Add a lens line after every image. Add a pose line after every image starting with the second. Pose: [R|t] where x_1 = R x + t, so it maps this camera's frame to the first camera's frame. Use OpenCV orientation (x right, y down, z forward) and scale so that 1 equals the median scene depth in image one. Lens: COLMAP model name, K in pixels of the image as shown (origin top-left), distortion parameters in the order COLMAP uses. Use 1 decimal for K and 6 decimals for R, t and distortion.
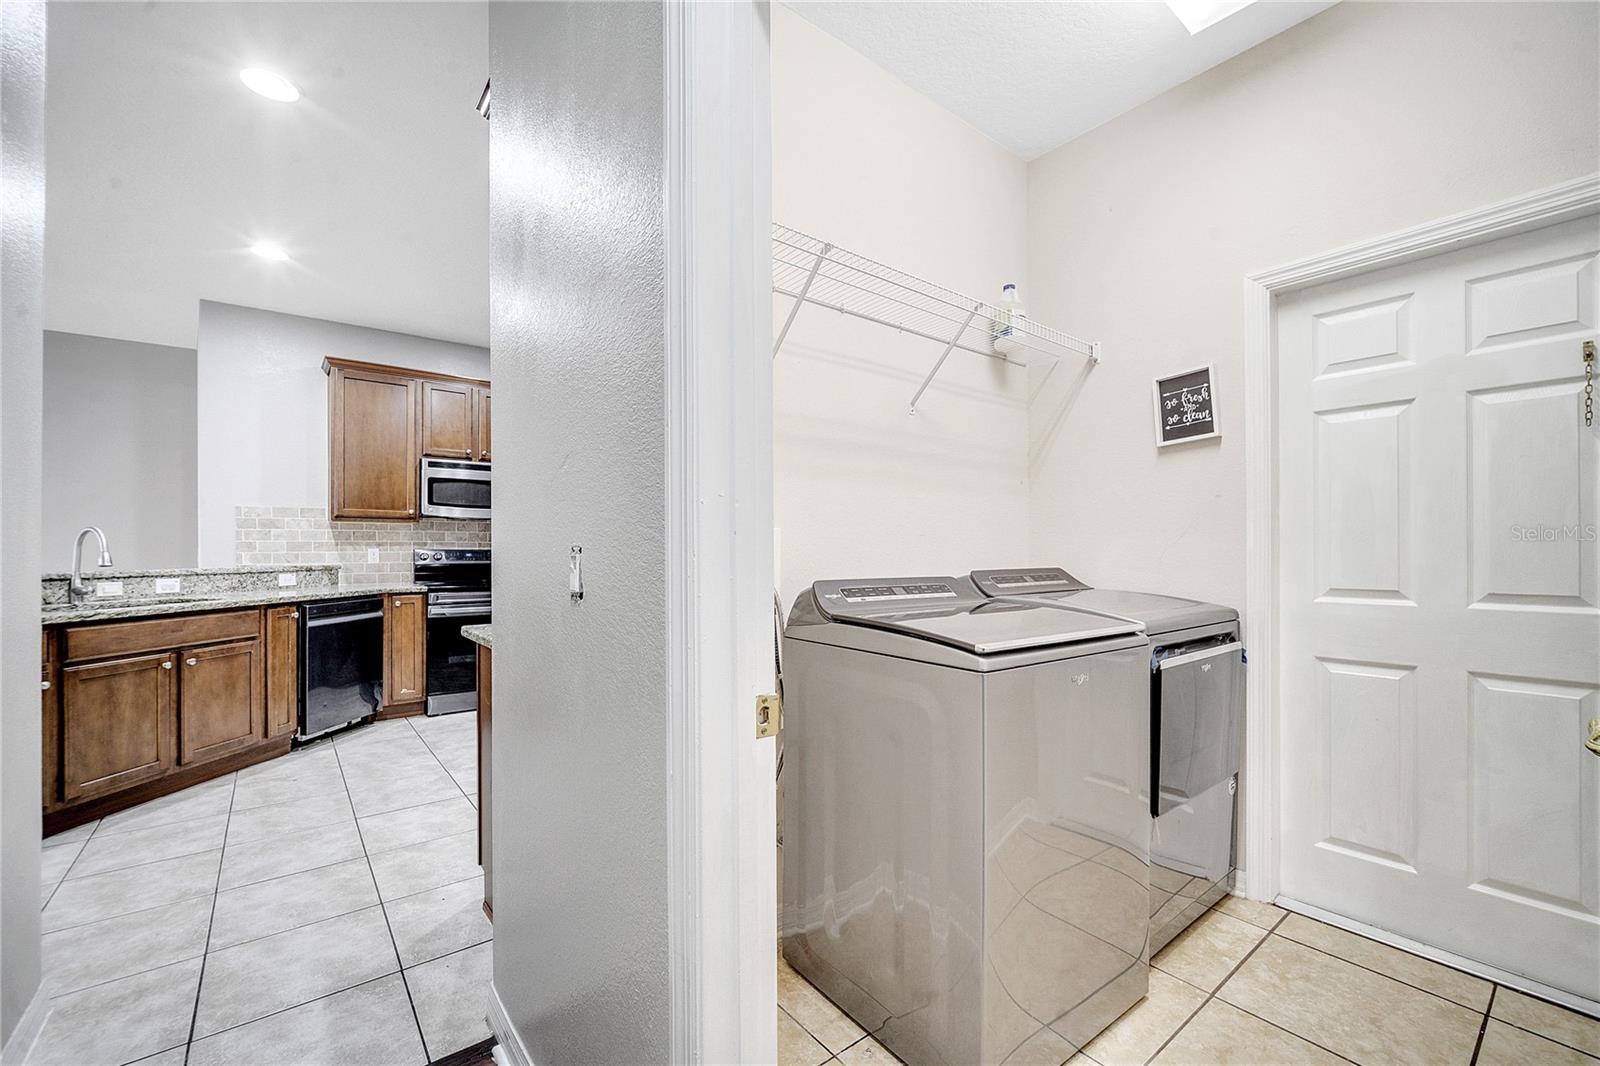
lens RADIAL K [[655.4, 0, 798.9], [0, 655.4, 537.6], [0, 0, 1]] dist [-0.005913, -0.000949]
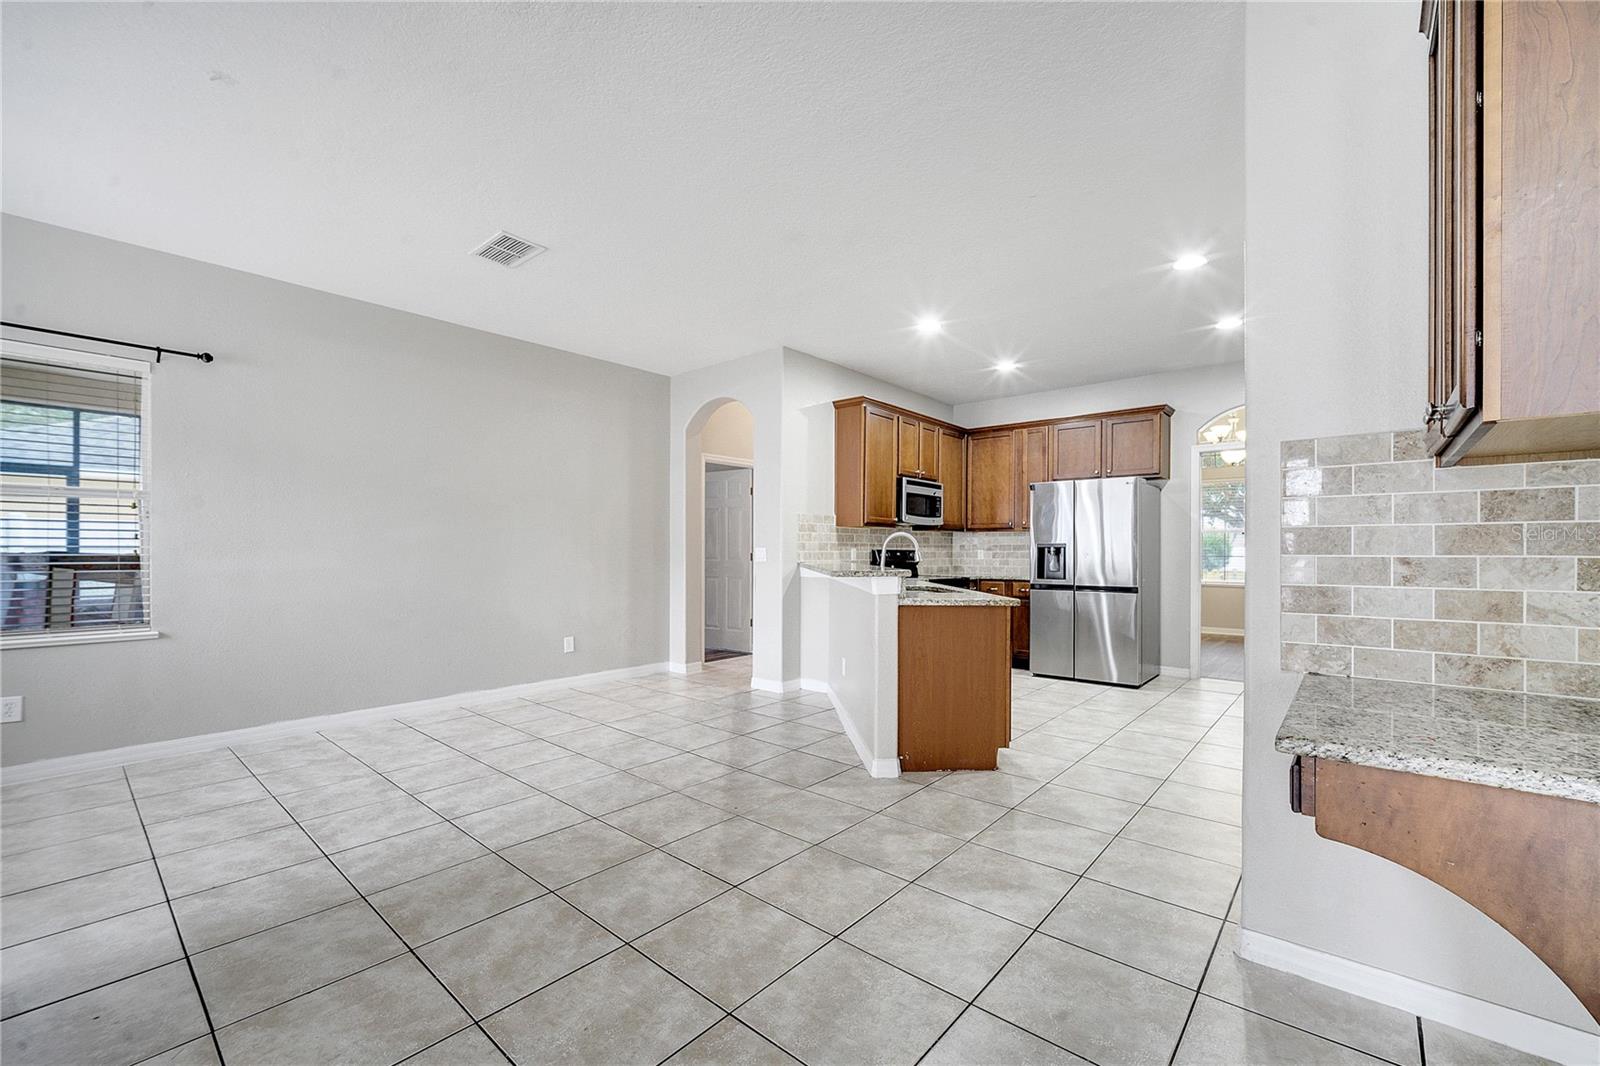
lens RADIAL K [[655.4, 0, 796.9], [0, 655.4, 547.2], [0, 0, 1]] dist [-0.005913, -0.000949]
pose [[0.981833, 0.008163, 0.189571, -1.012281], [-0.010276, 0.999895, 0.010170, 0.002603], [-0.189468, -0.011933, 0.981814, -0.196843]]
